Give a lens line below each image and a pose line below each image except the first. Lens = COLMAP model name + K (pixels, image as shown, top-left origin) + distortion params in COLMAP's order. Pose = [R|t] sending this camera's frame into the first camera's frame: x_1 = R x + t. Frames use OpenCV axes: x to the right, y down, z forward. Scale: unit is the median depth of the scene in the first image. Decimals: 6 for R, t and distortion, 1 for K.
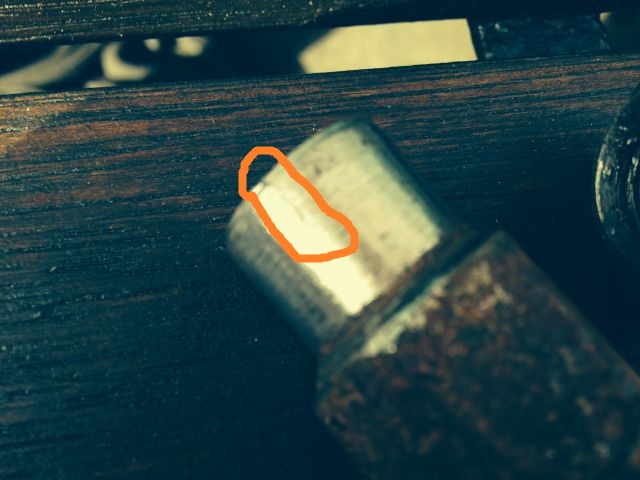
lens RADIAL K [[586.4, 0, 320.0], [0, 586.4, 240.0], [0, 0, 1]] dist [0.172533, -0.310955]
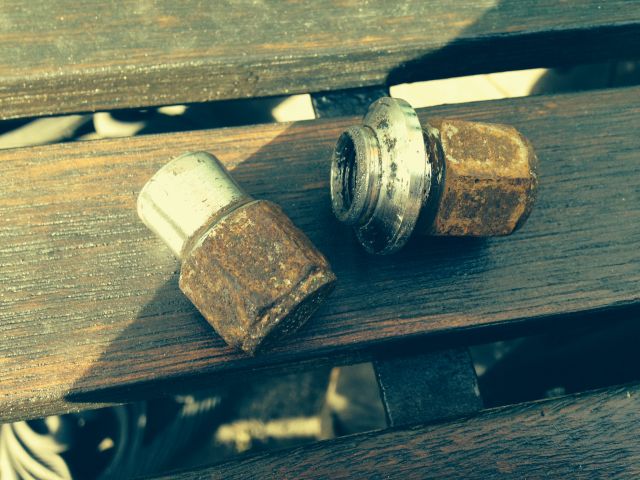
lens RADIAL K [[586.4, 0, 320.0], [0, 586.4, 240.0], [0, 0, 1]] dist [0.172533, -0.310955]
pose [[0.999412, -0.033622, 0.006700, 0.367386], [0.034051, 0.996198, -0.080182, 0.233239], [-0.003979, 0.080363, 0.996758, -0.855072]]
